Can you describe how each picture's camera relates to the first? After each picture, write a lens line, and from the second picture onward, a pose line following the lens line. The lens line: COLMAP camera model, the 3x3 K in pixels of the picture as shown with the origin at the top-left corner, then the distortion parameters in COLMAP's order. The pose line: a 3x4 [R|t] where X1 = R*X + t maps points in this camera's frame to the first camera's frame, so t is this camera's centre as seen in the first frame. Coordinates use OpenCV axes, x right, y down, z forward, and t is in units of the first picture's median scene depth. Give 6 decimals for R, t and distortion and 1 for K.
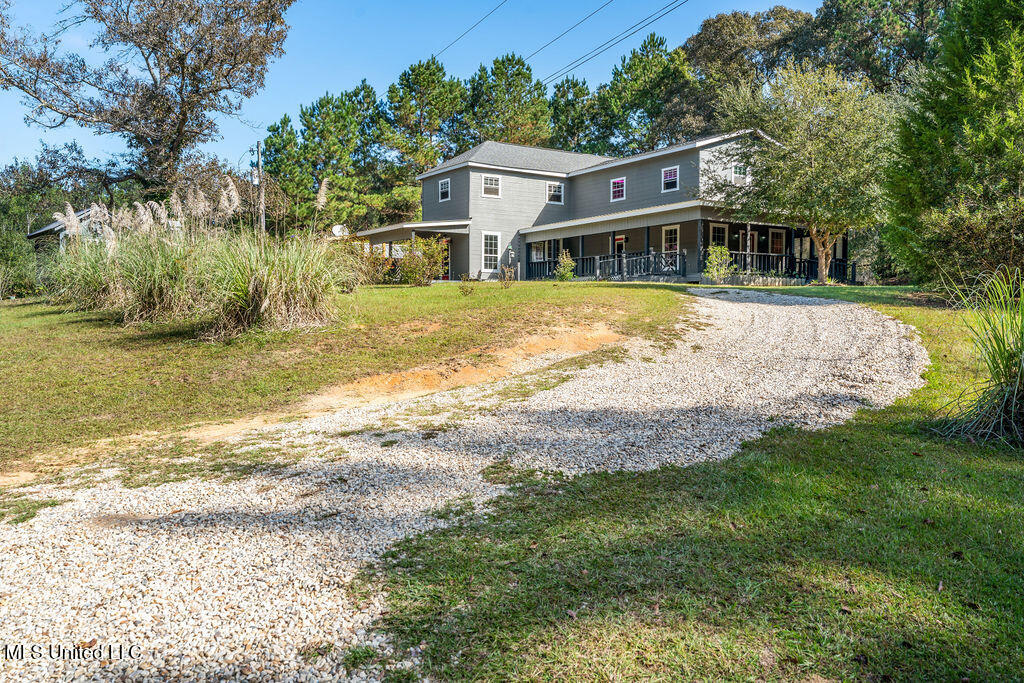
lens RADIAL K [[862.5, 0, 512.0], [0, 862.5, 341.5], [0, 0, 1]] dist [0.004600, 0.000625]
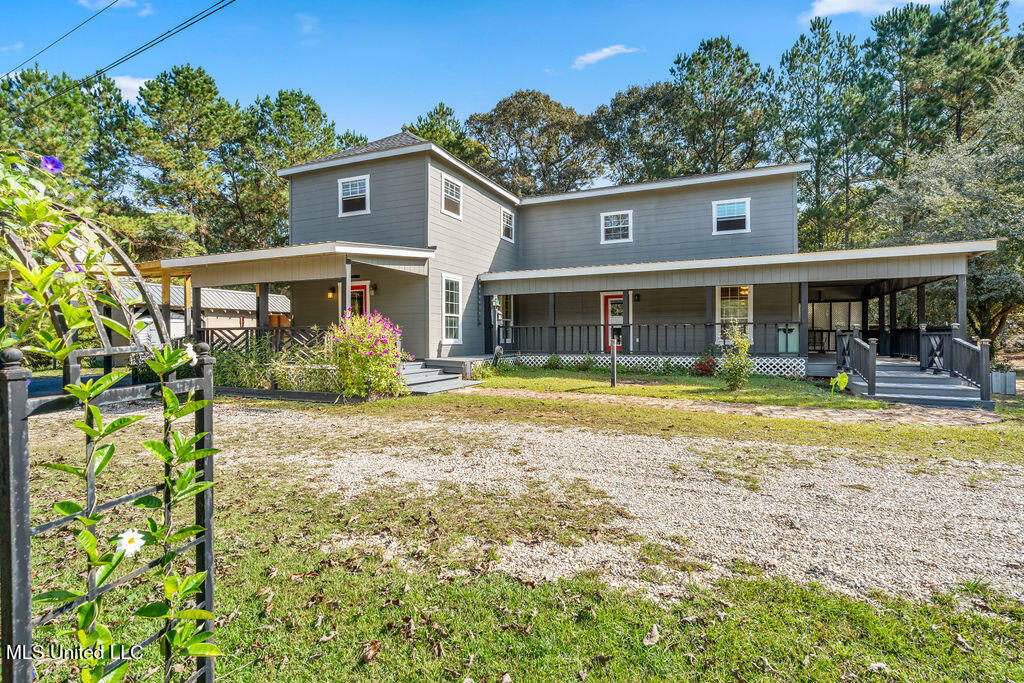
lens RADIAL K [[493.4, 0, 512.0], [0, 493.4, 341.5], [0, 0, 1]] dist [-0.001147, -0.000884]
pose [[0.834257, -0.013009, 0.551223, -0.175096], [0.020905, 0.999749, -0.008044, -0.077984], [-0.550980, 0.018234, 0.834319, 0.694020]]
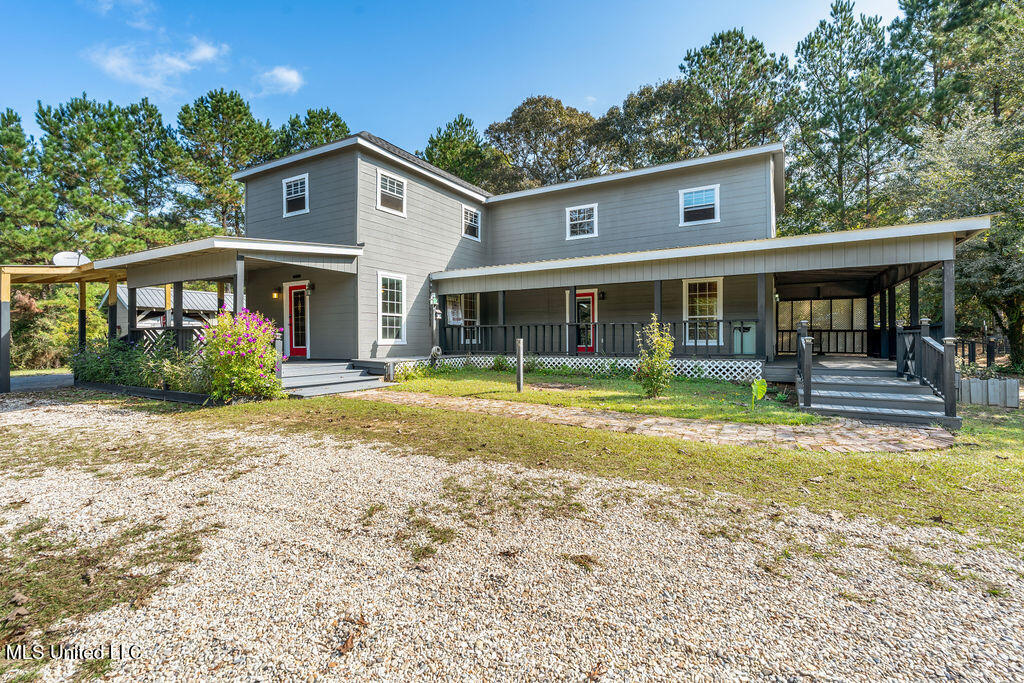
lens RADIAL K [[462.5, 0, 512.0], [0, 462.5, 341.5], [0, 0, 1]] dist [-0.004108, 0.000519]
pose [[0.889818, -0.010606, 0.456192, -0.093258], [0.019086, 0.999720, -0.013987, -0.075849], [-0.455916, 0.021153, 0.889772, 0.688289]]
